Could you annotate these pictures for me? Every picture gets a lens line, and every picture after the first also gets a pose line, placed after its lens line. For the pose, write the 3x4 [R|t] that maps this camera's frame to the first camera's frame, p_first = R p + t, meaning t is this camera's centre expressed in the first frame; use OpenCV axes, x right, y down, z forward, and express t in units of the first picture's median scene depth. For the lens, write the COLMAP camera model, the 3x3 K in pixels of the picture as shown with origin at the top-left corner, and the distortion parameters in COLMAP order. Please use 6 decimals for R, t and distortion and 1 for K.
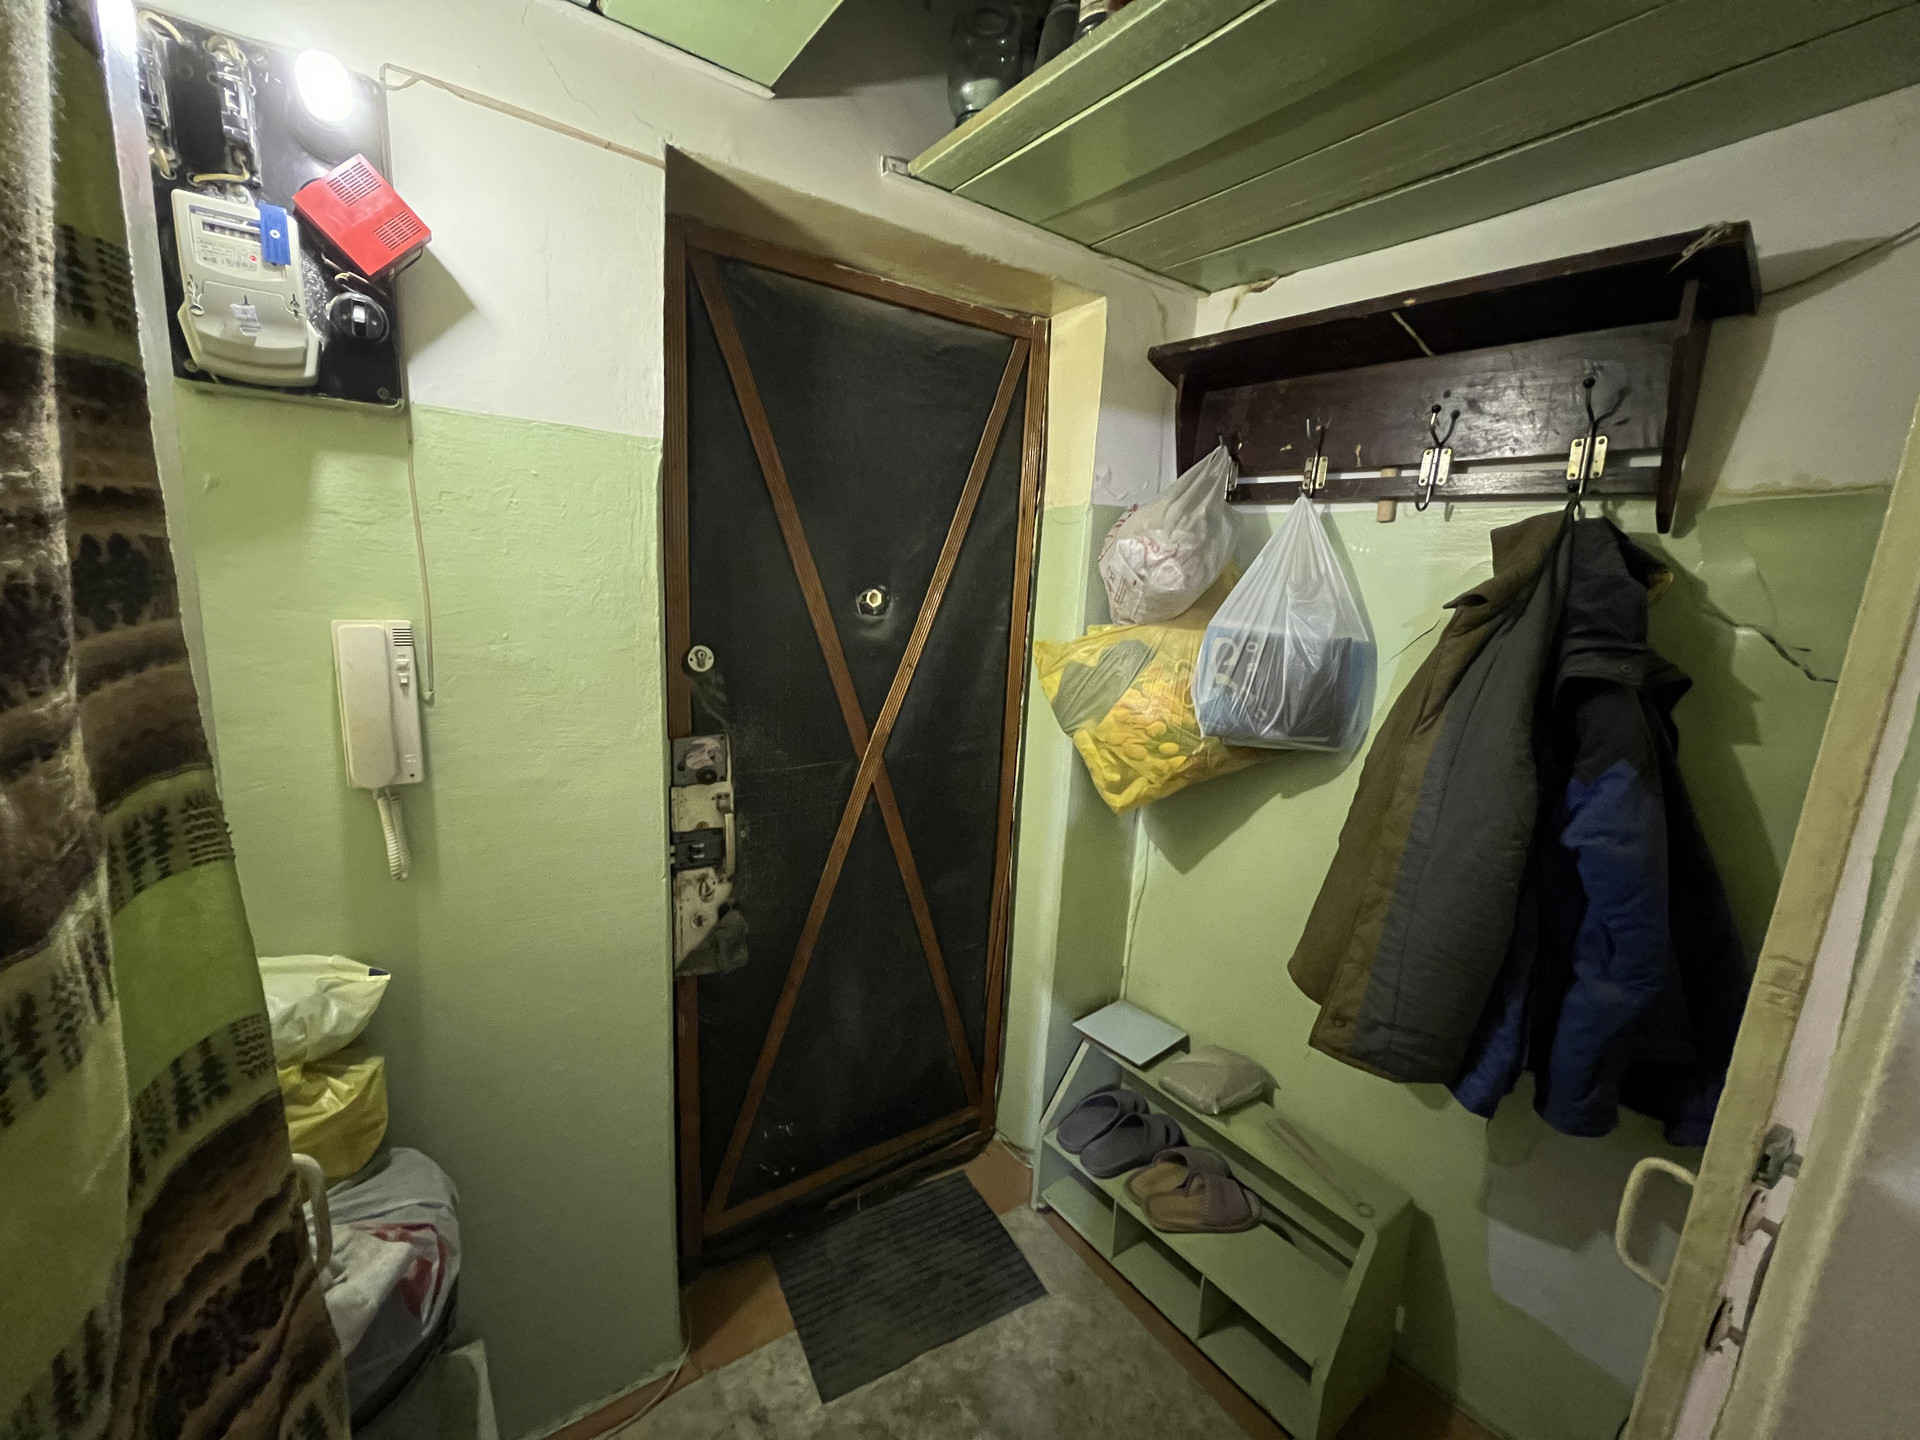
lens RADIAL K [[767.9, 0, 953.0], [0, 767.9, 722.5], [0, 0, 1]] dist [-0.001529, 0.000102]
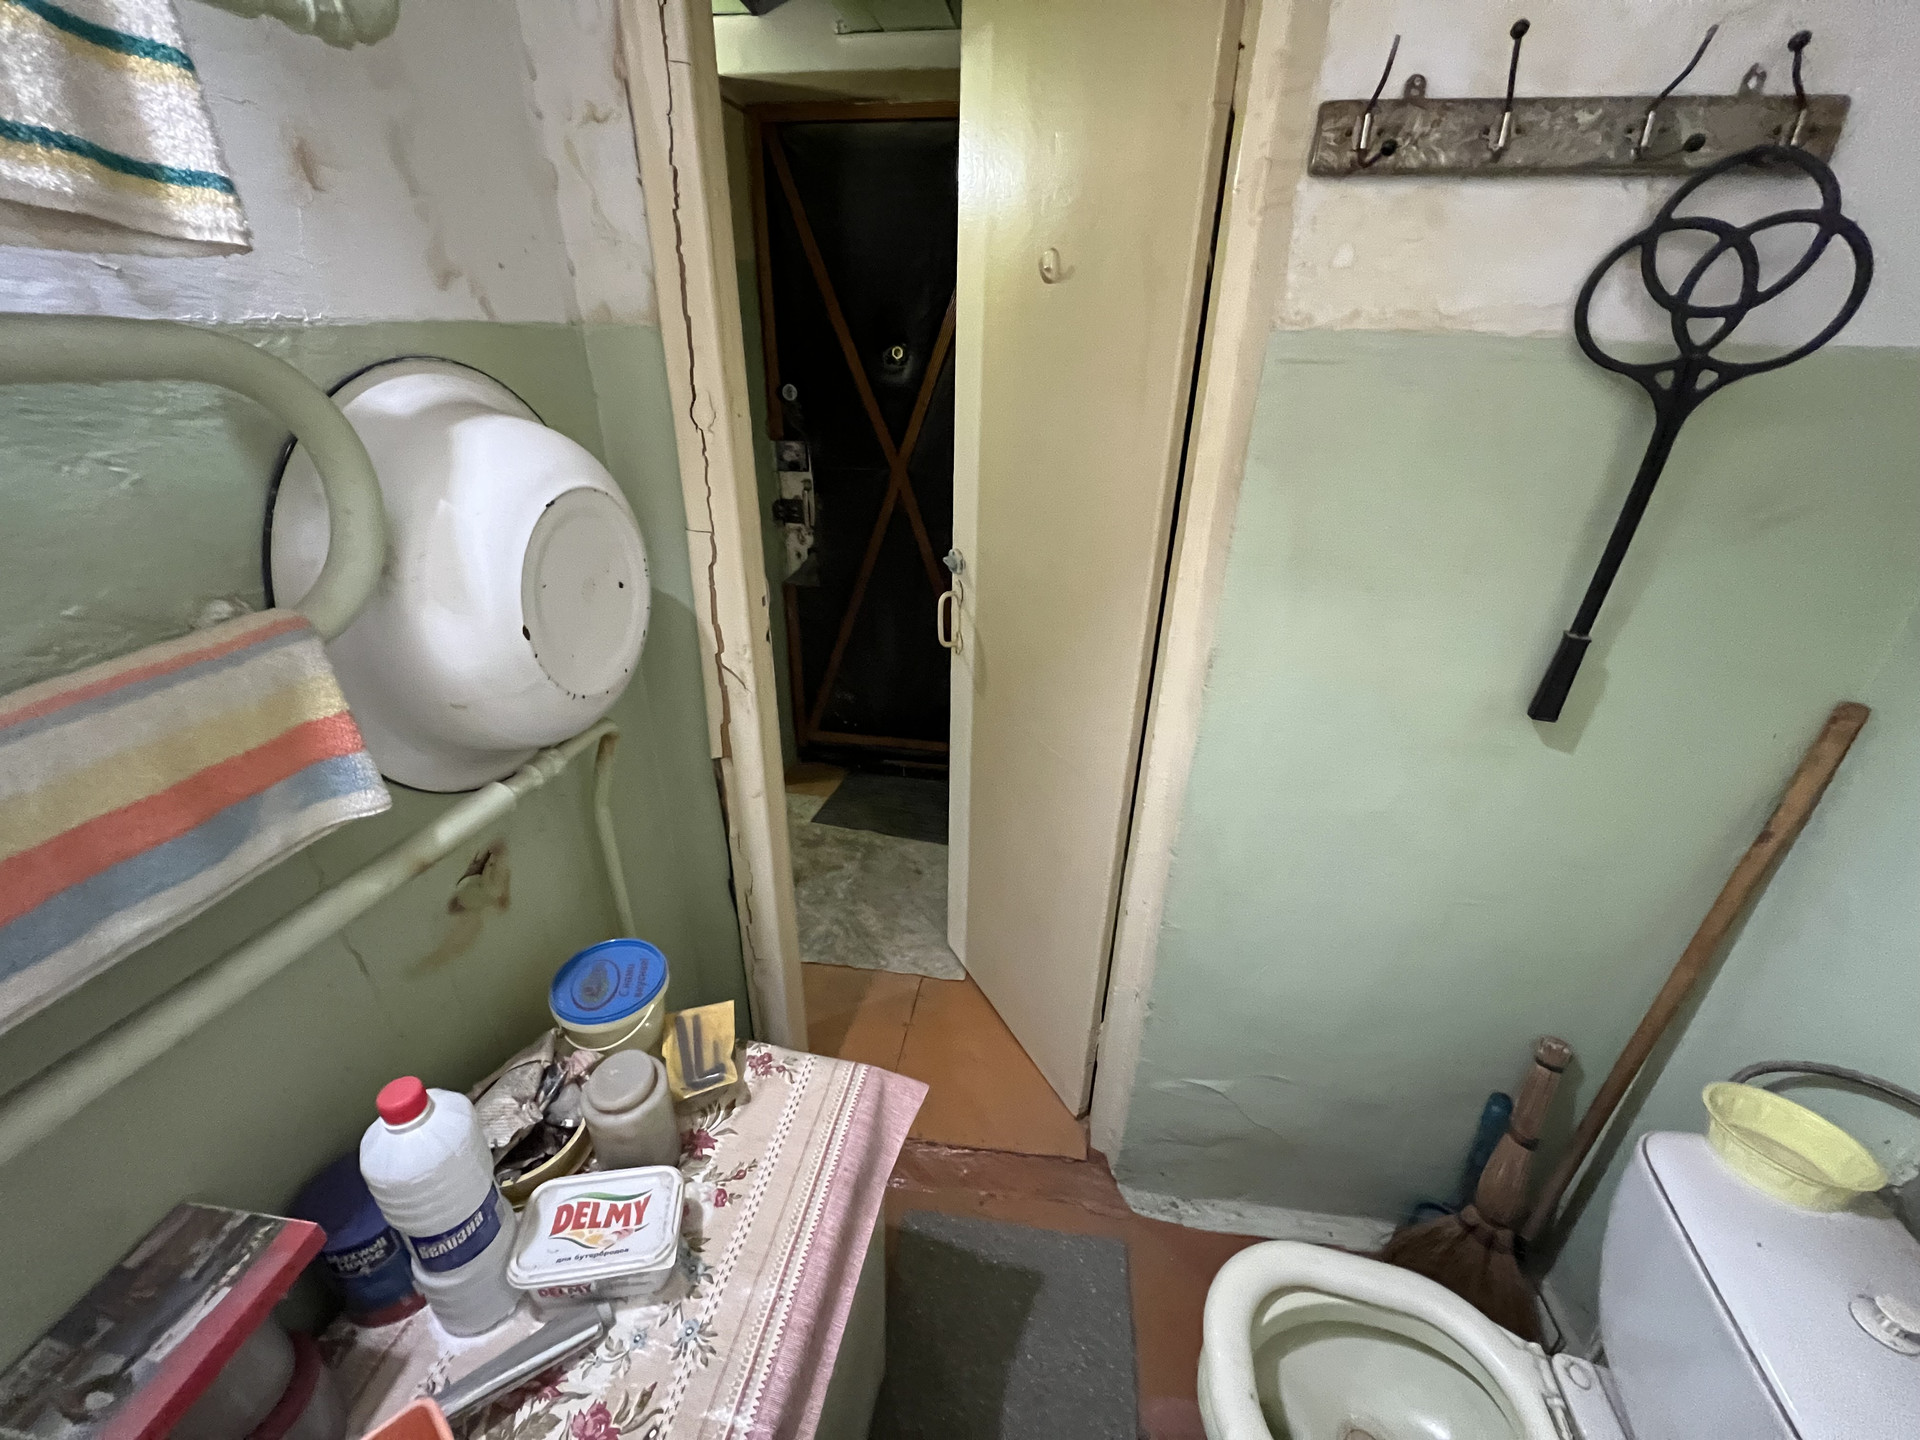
lens RADIAL K [[767.9, 0, 954.2], [0, 767.9, 717.2], [0, 0, 1]] dist [-0.001529, 0.000102]
pose [[0.727818, 0.269571, -0.630565, 1.131476], [-0.112781, 0.954031, 0.277679, 0.085405], [0.676433, -0.130984, 0.724763, -0.077150]]
